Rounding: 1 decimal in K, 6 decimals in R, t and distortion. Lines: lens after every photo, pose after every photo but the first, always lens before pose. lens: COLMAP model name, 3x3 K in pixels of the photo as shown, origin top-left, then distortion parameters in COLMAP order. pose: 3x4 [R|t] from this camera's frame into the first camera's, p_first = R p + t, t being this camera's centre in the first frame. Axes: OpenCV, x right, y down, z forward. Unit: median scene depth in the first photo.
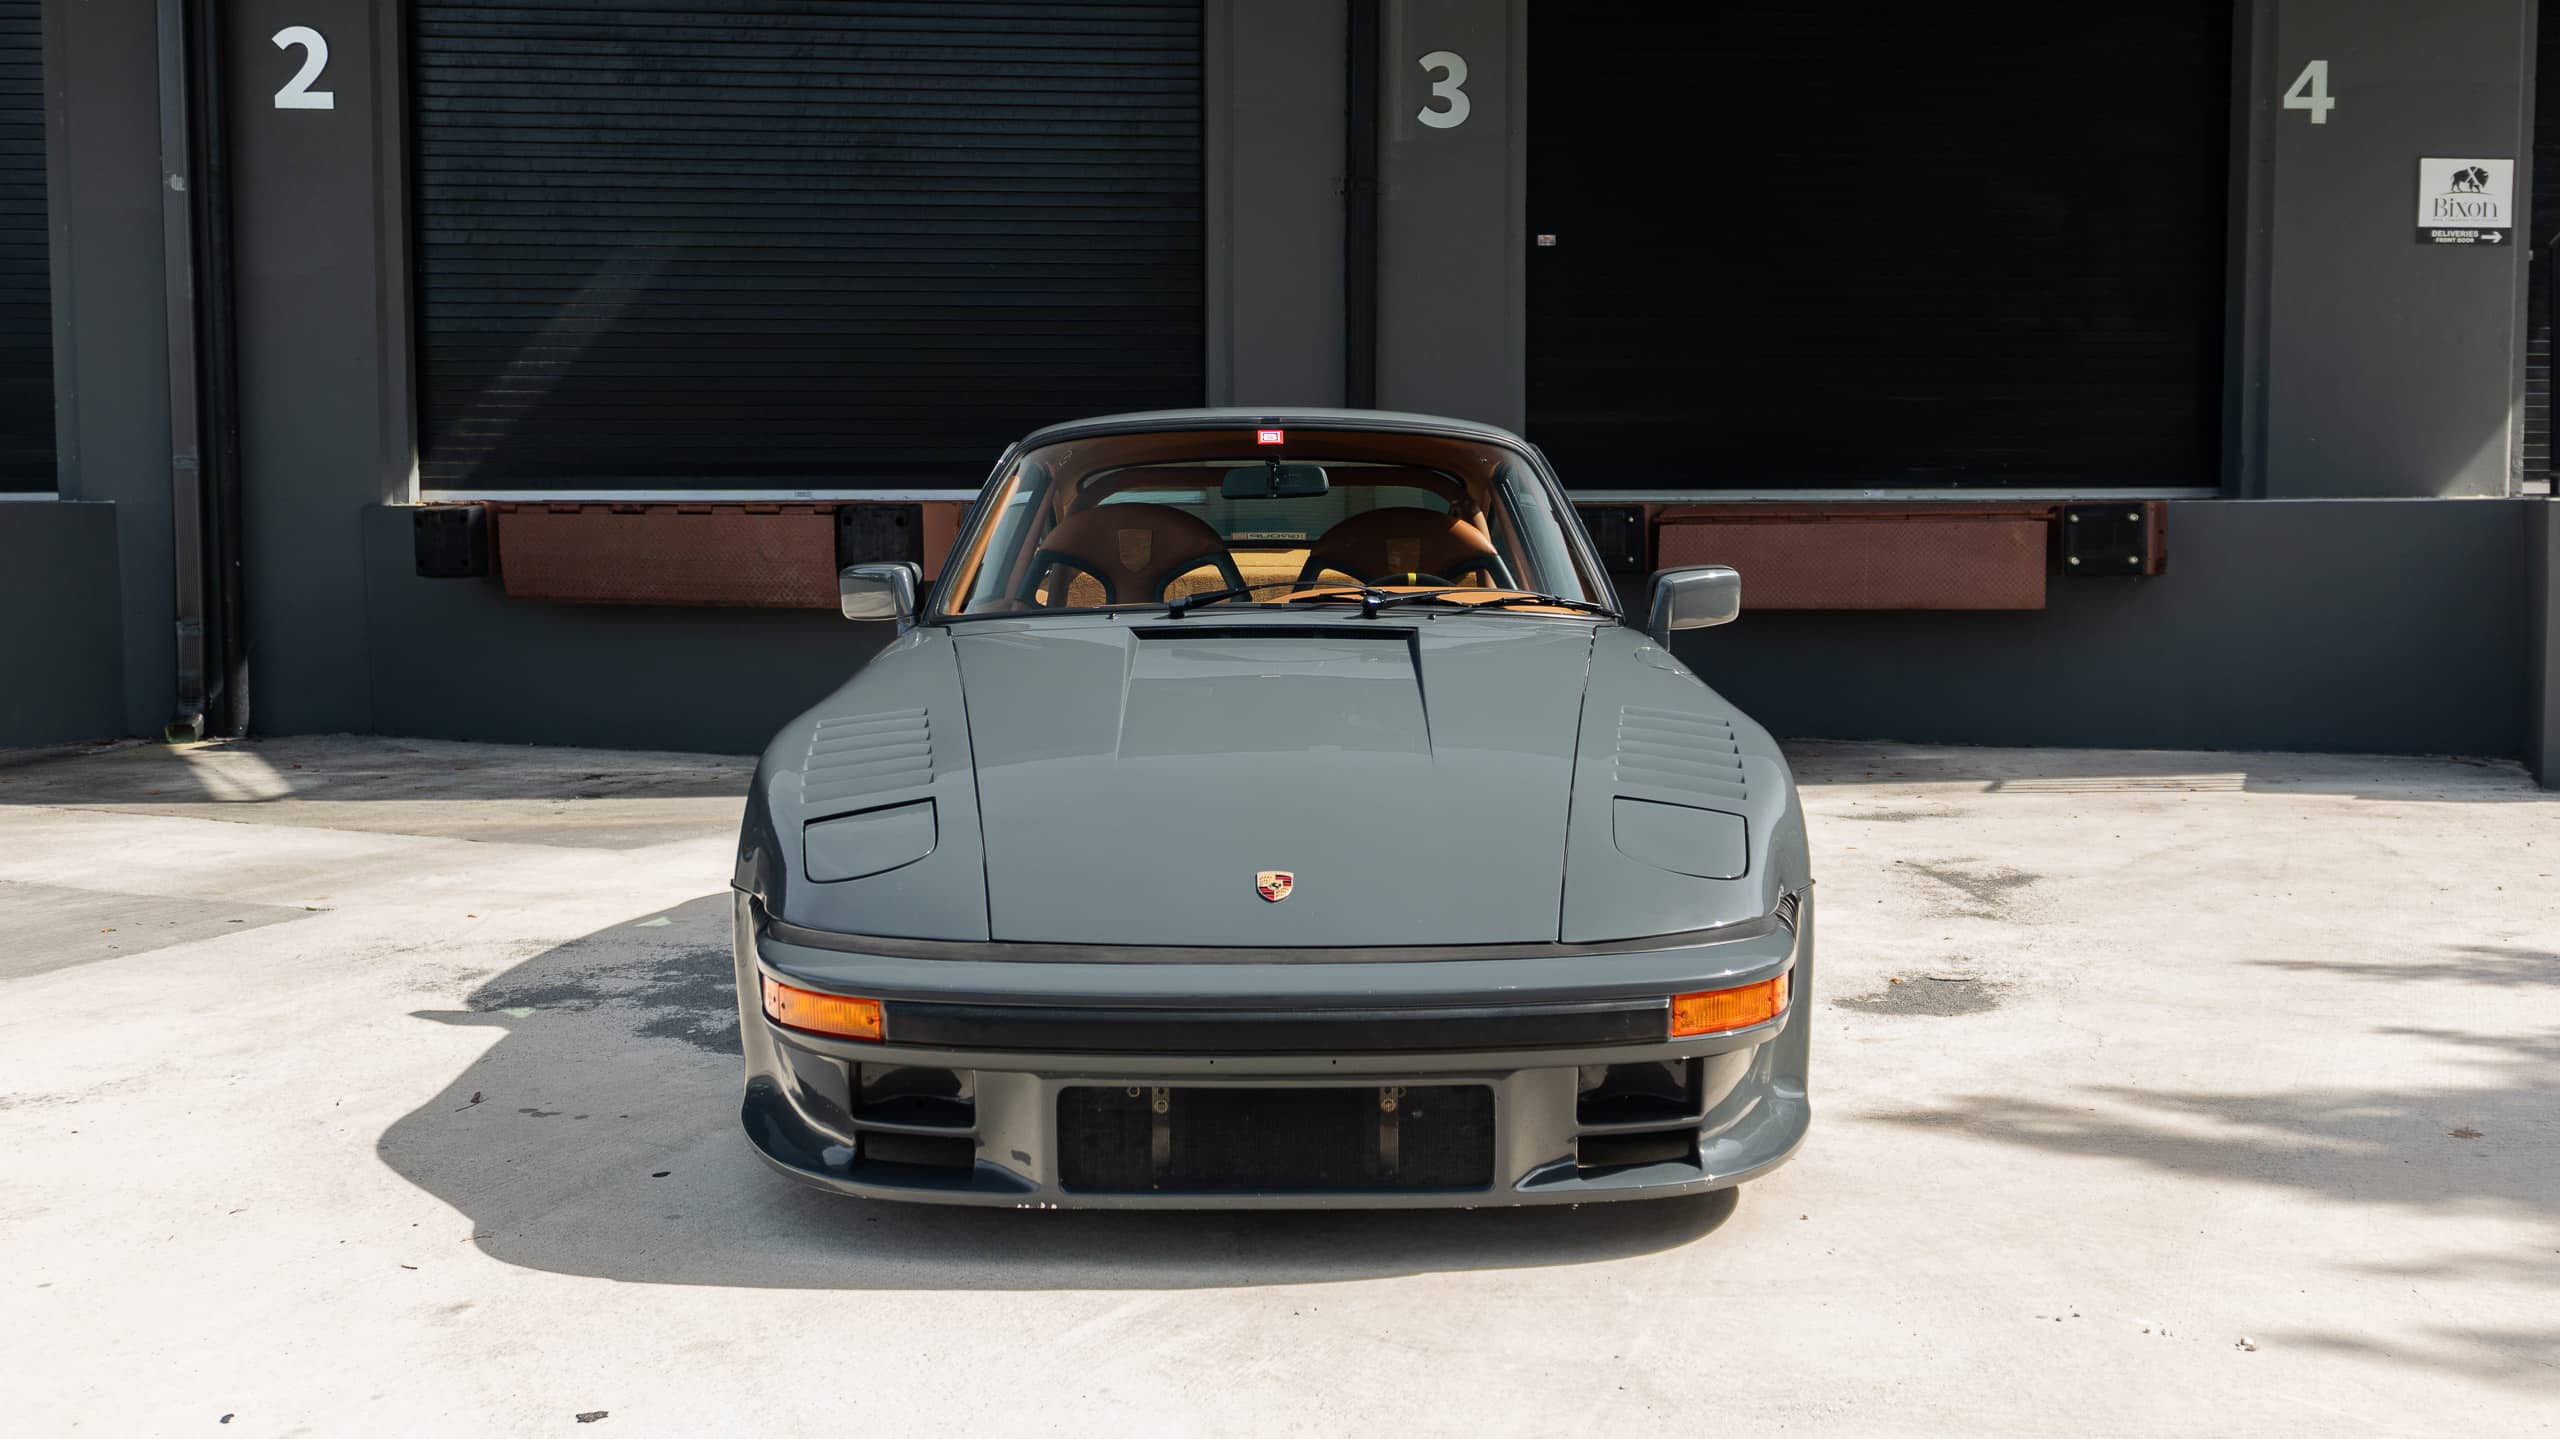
lens RADIAL K [[2369.3, 0, 1258.4], [0, 2369.3, 702.2], [0, 0, 1]] dist [-0.010718, 0.000000]
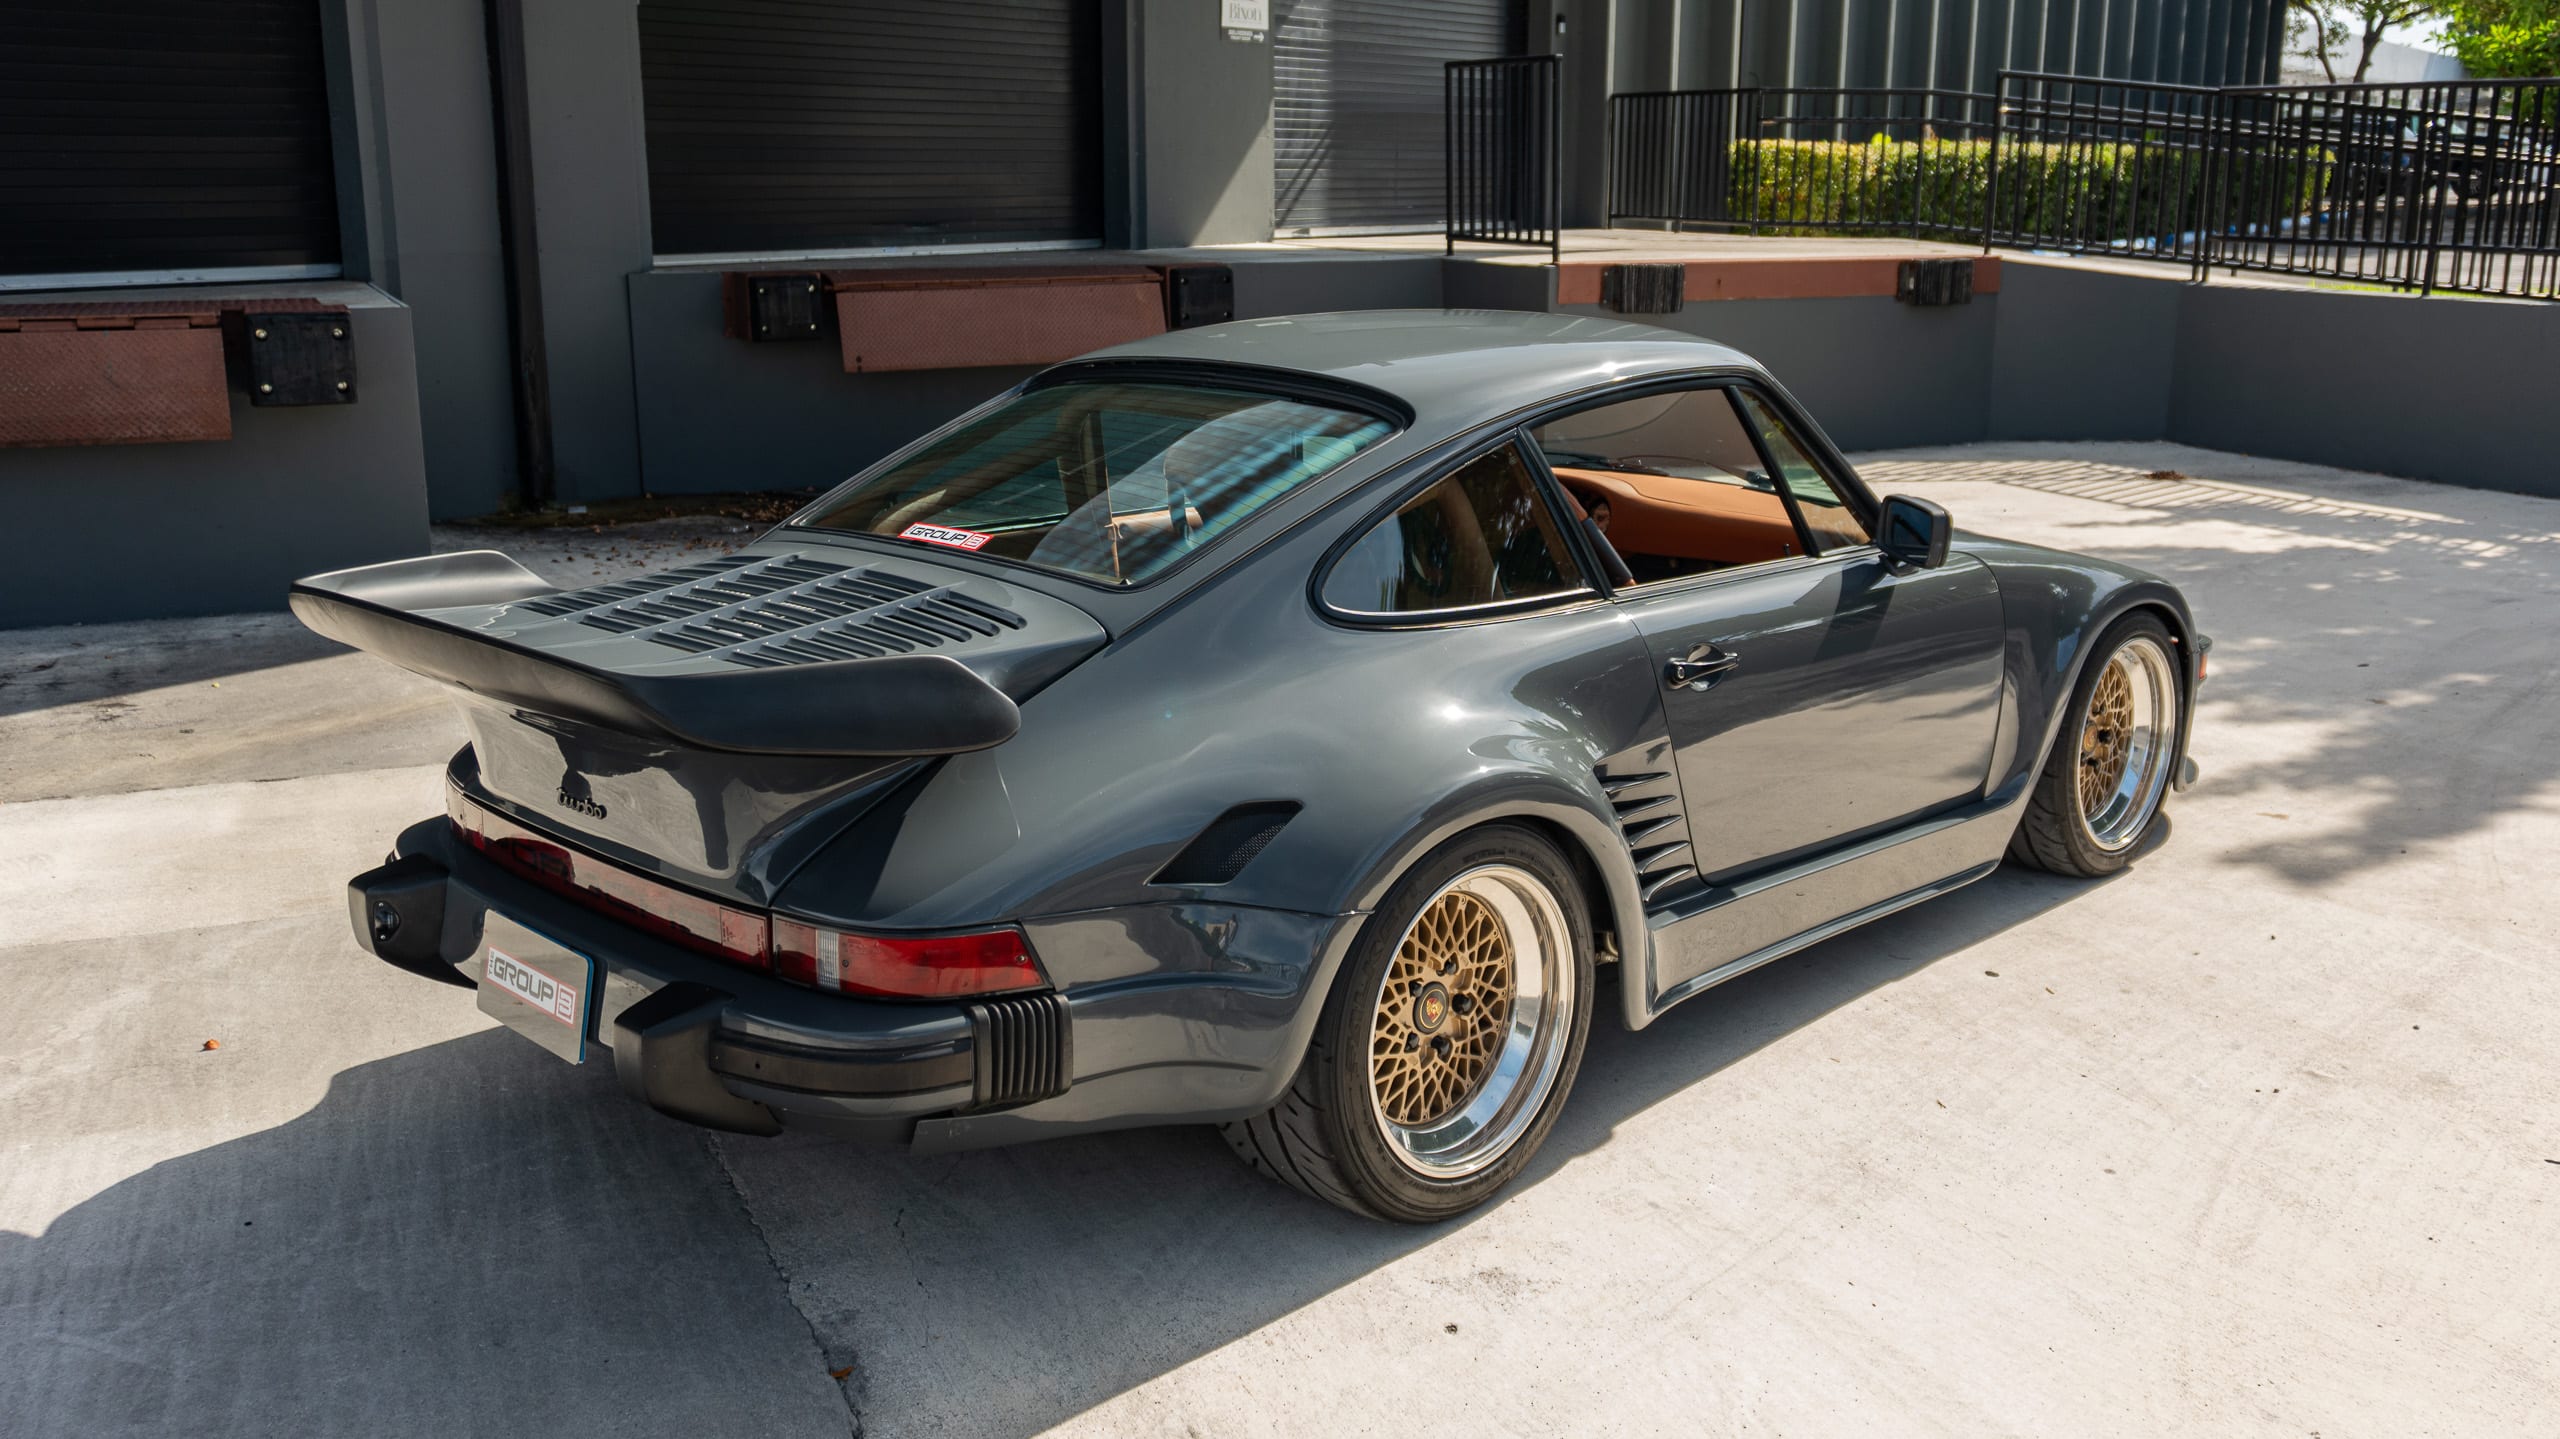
lens RADIAL K [[2214.7, 0, 1258.2], [0, 2214.7, 694.8], [0, 0, 1]] dist [0.007642, -0.011740]
pose [[0.682525, -0.164393, 0.712133, -0.645031], [0.059519, 0.983641, 0.170025, -0.080604], [-0.728434, -0.073662, 0.681144, 0.244183]]
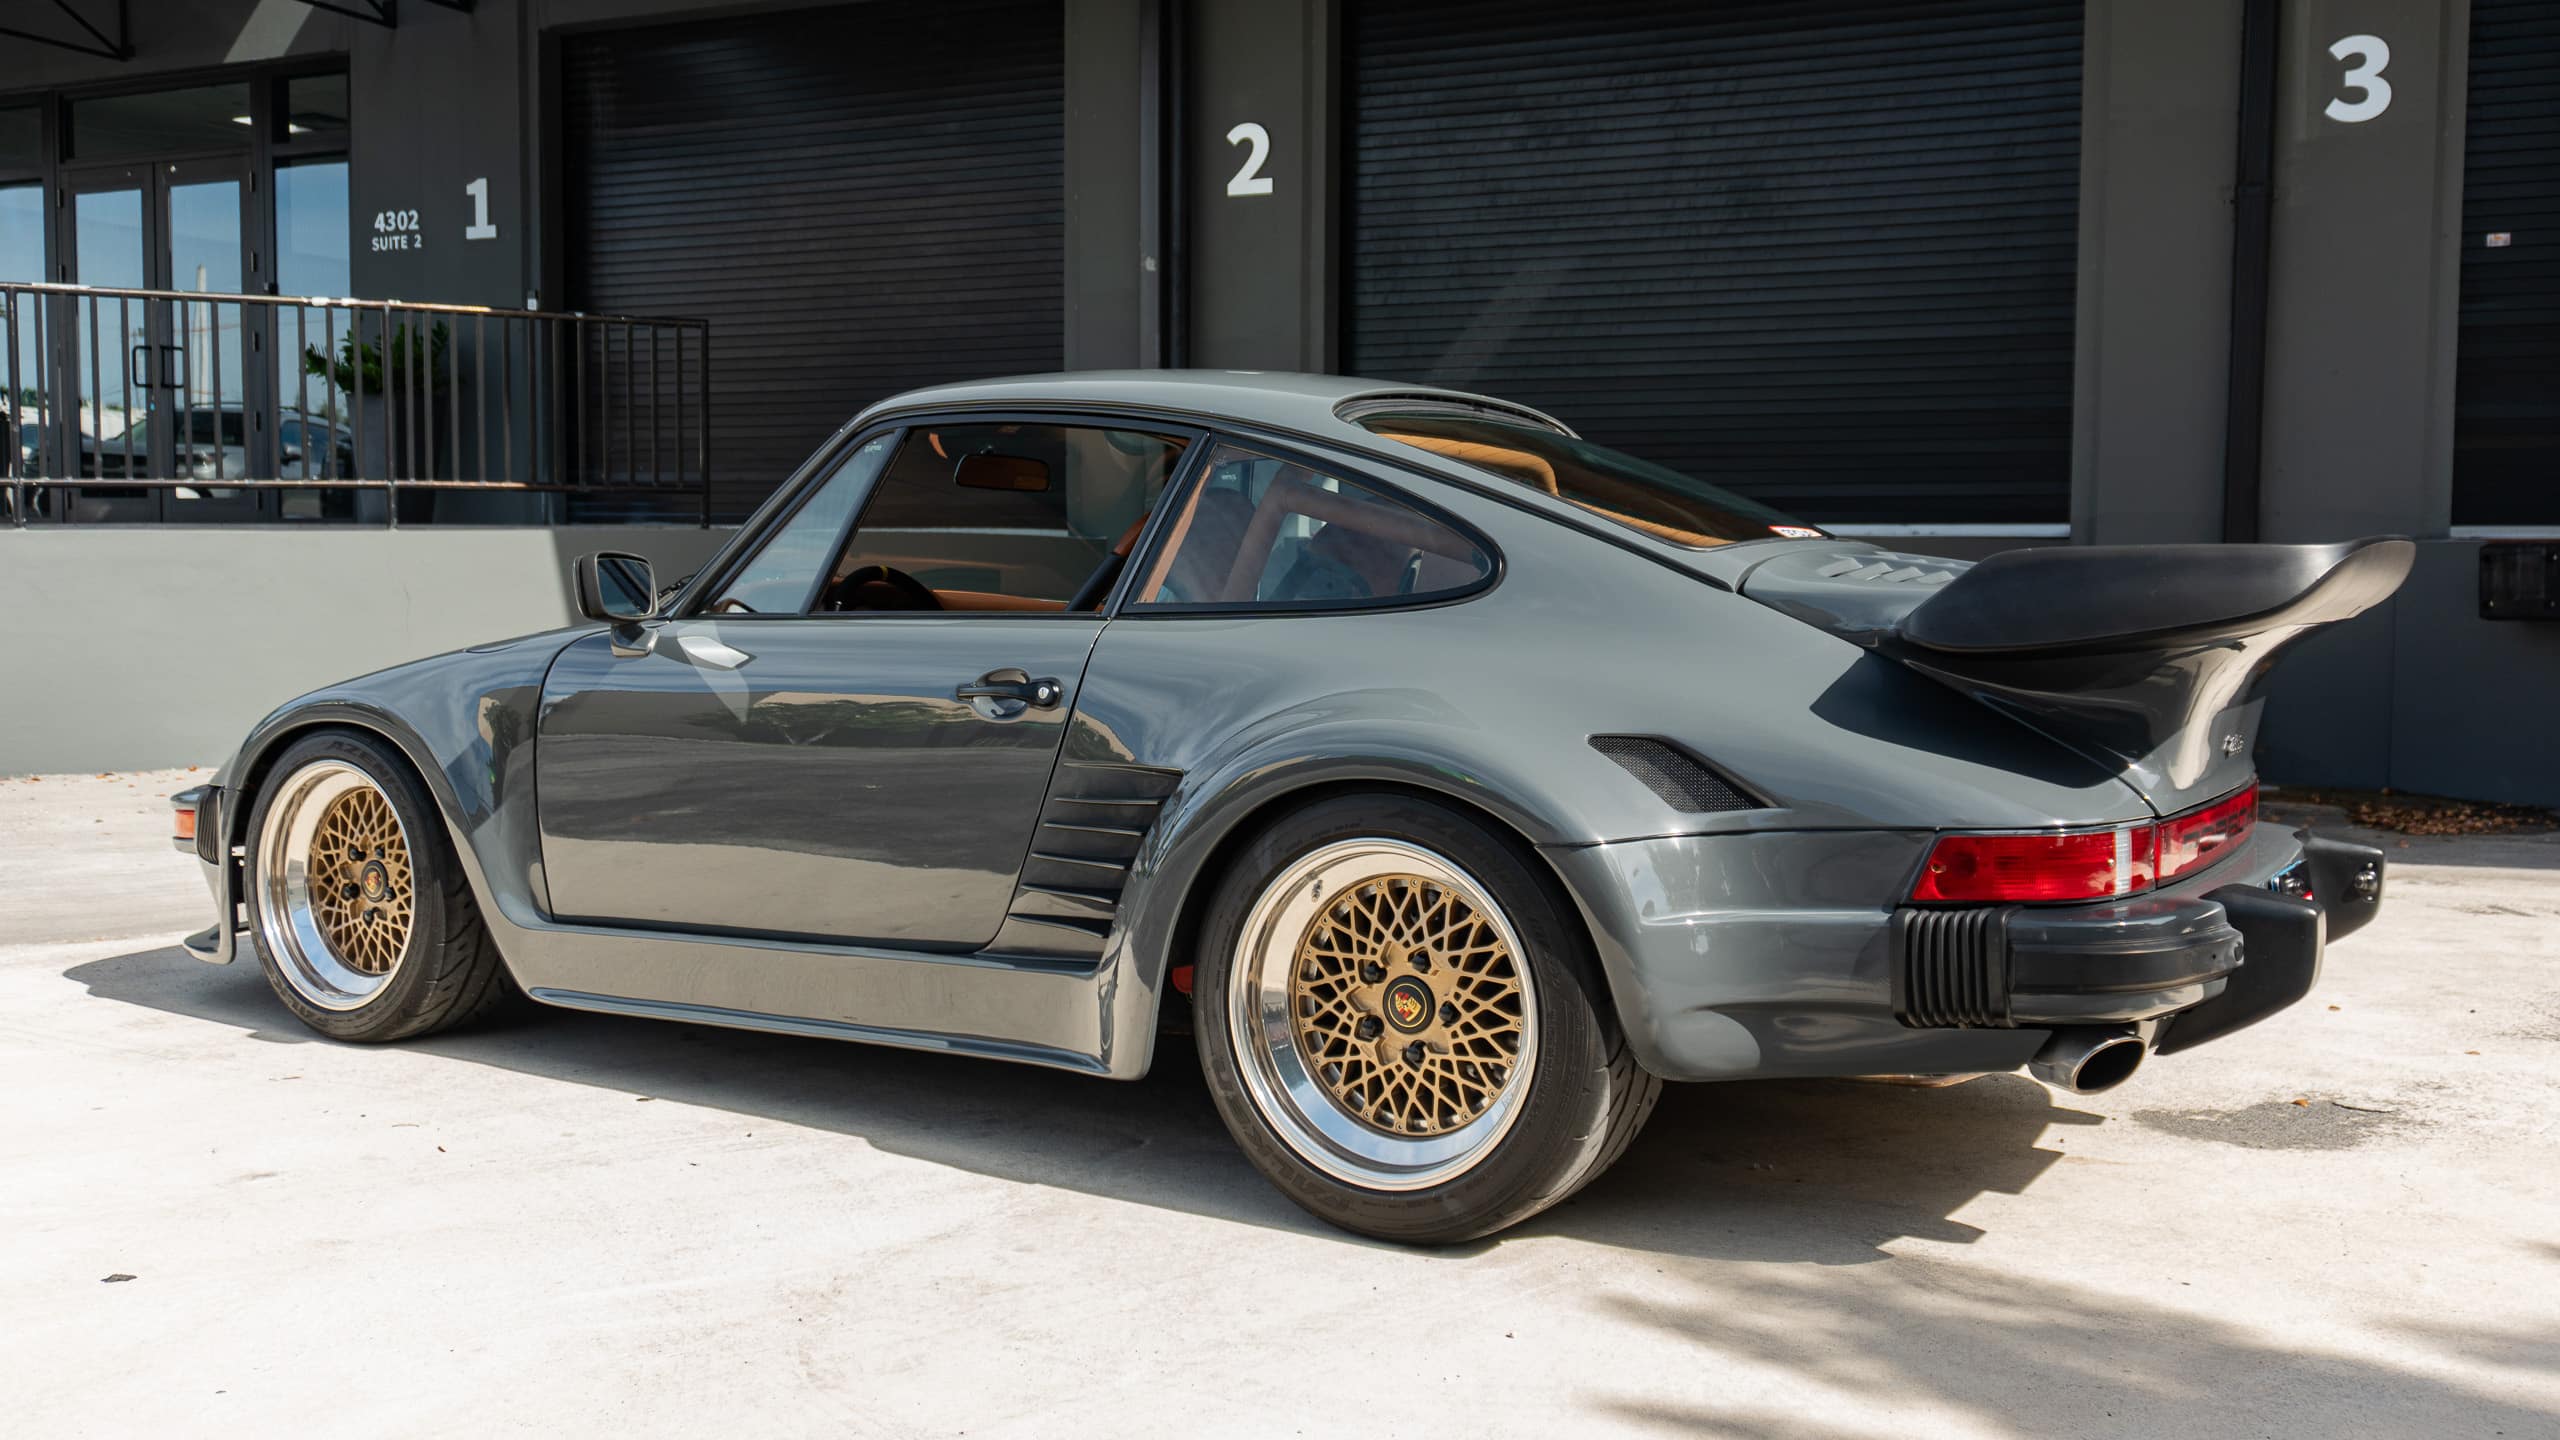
lens RADIAL K [[2169.7, 0, 1316.1], [0, 2169.7, 706.7], [0, 0, 1]] dist [0.000404, -0.006833]
pose [[0.863826, 0.041575, -0.502072, 0.242752], [-0.050853, 0.998695, -0.004794, 0.003957], [0.501217, 0.029673, 0.864813, 0.153187]]
